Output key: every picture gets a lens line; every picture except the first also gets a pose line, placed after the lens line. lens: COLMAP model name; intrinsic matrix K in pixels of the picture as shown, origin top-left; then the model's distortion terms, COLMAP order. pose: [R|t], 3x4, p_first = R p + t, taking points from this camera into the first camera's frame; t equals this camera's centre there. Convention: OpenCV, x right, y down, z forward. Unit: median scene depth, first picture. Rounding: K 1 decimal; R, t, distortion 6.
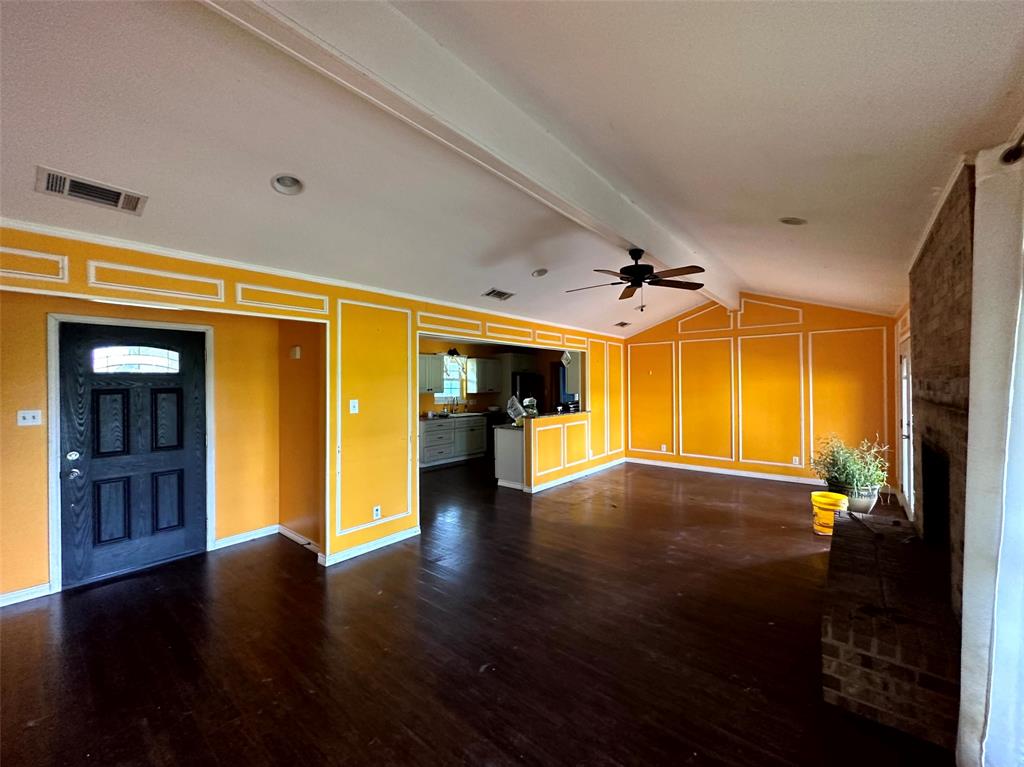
lens RADIAL K [[407.1, 0, 507.8], [0, 407.1, 384.6], [0, 0, 1]] dist [-0.003961, 0.000097]
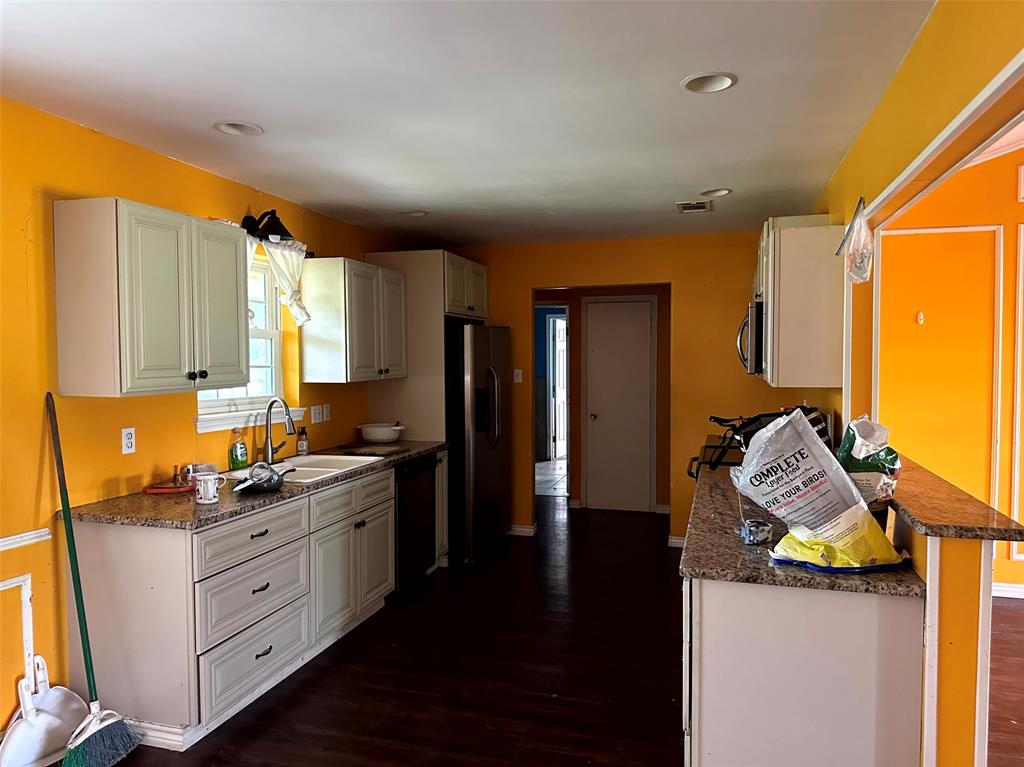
lens RADIAL K [[737.4, 0, 516.0], [0, 737.4, 386.6], [0, 0, 1]] dist [0.024947, -0.012958]
pose [[0.914795, -0.012482, 0.403726, -0.180326], [-0.006096, 0.998982, 0.044697, -0.000497], [-0.403873, -0.043350, 0.913787, 0.505740]]
